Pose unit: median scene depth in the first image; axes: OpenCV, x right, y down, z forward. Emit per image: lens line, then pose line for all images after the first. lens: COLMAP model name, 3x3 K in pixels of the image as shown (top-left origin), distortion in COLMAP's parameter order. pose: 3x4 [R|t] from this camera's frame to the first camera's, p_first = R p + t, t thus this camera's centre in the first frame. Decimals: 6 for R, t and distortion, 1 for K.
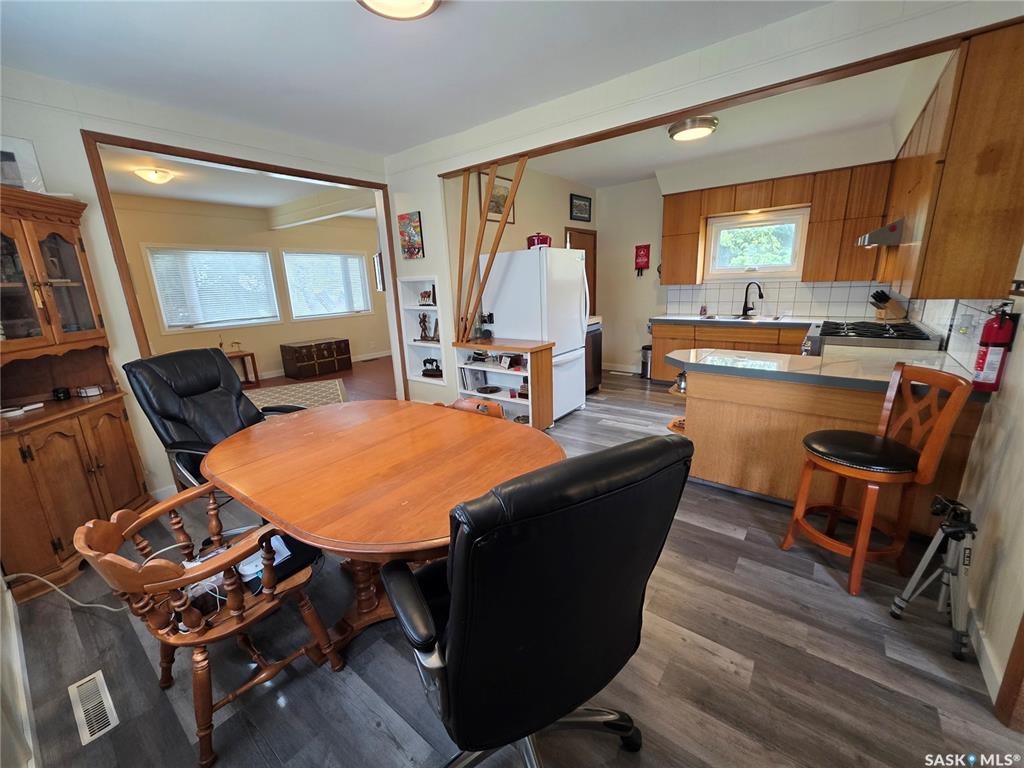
lens RADIAL K [[414.3, 0, 512.0], [0, 414.3, 384.0], [0, 0, 1]] dist [-0.000124, -0.000102]
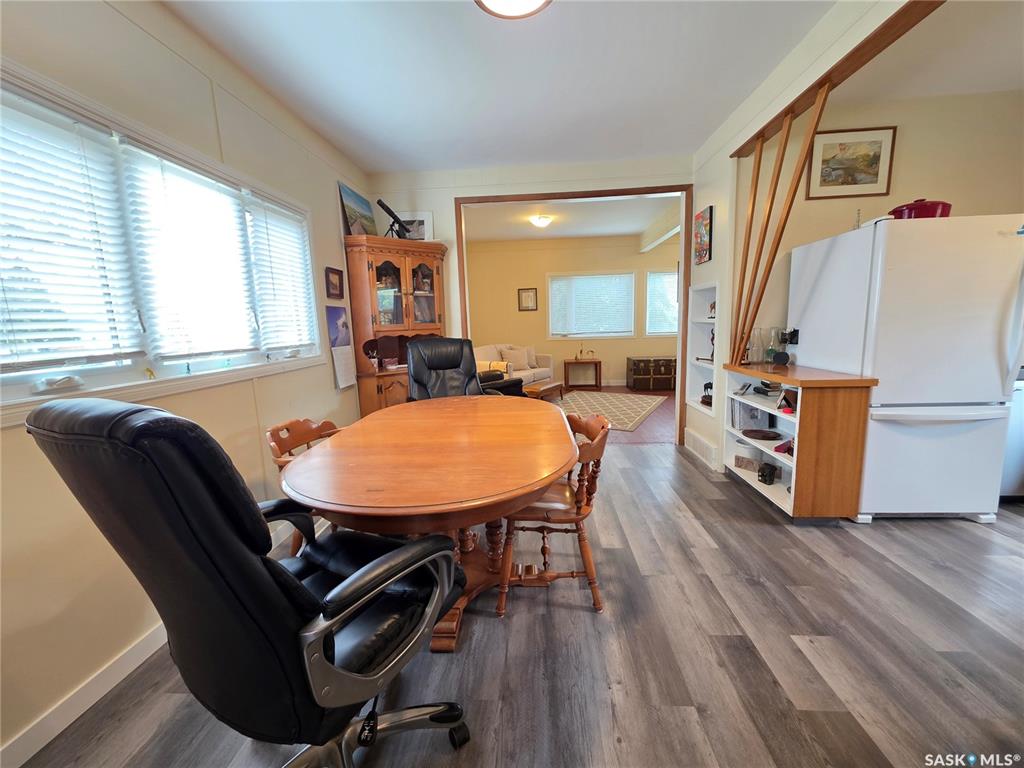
lens RADIAL K [[414.3, 0, 512.0], [0, 414.3, 384.0], [0, 0, 1]] dist [-0.000124, -0.000102]
pose [[0.544477, 0.142780, -0.826534, 0.280881], [-0.194858, 0.979977, 0.040924, -0.016413], [0.815828, 0.138774, 0.561397, 0.229632]]
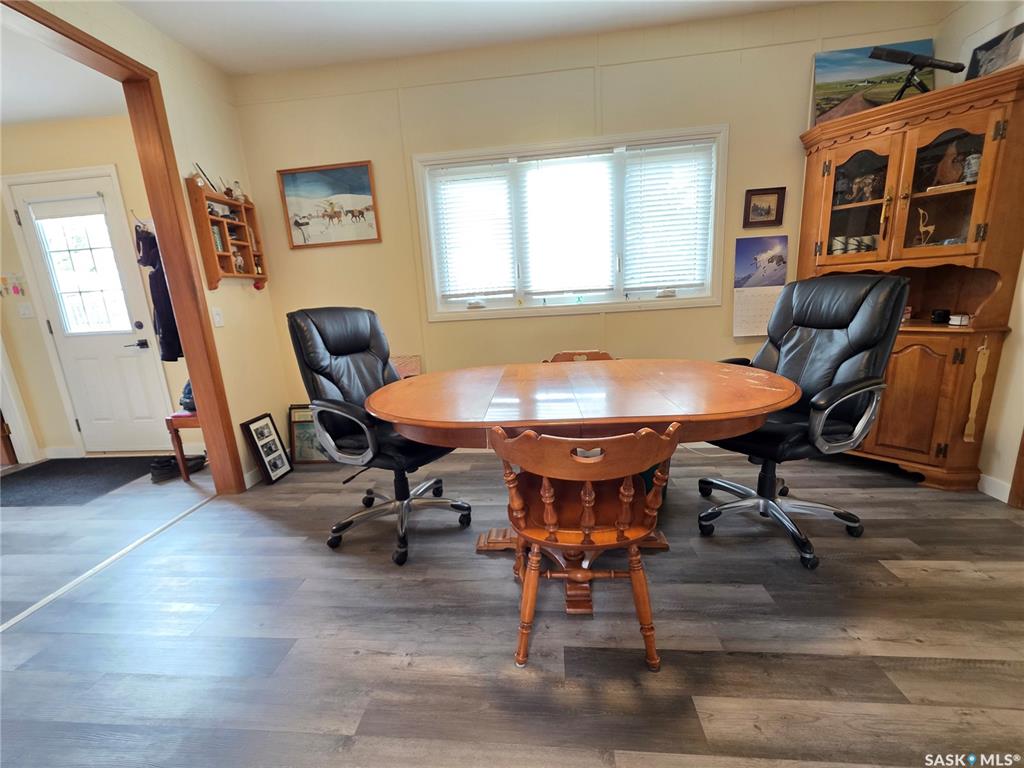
lens RADIAL K [[416.1, 0, 512.0], [0, 416.1, 384.0], [0, 0, 1]] dist [0.009124, -0.000139]
pose [[-0.851230, 0.197467, -0.486225, 0.122743], [-0.041584, 0.898214, 0.437586, -0.125532], [0.523143, 0.392705, -0.756376, 0.752611]]
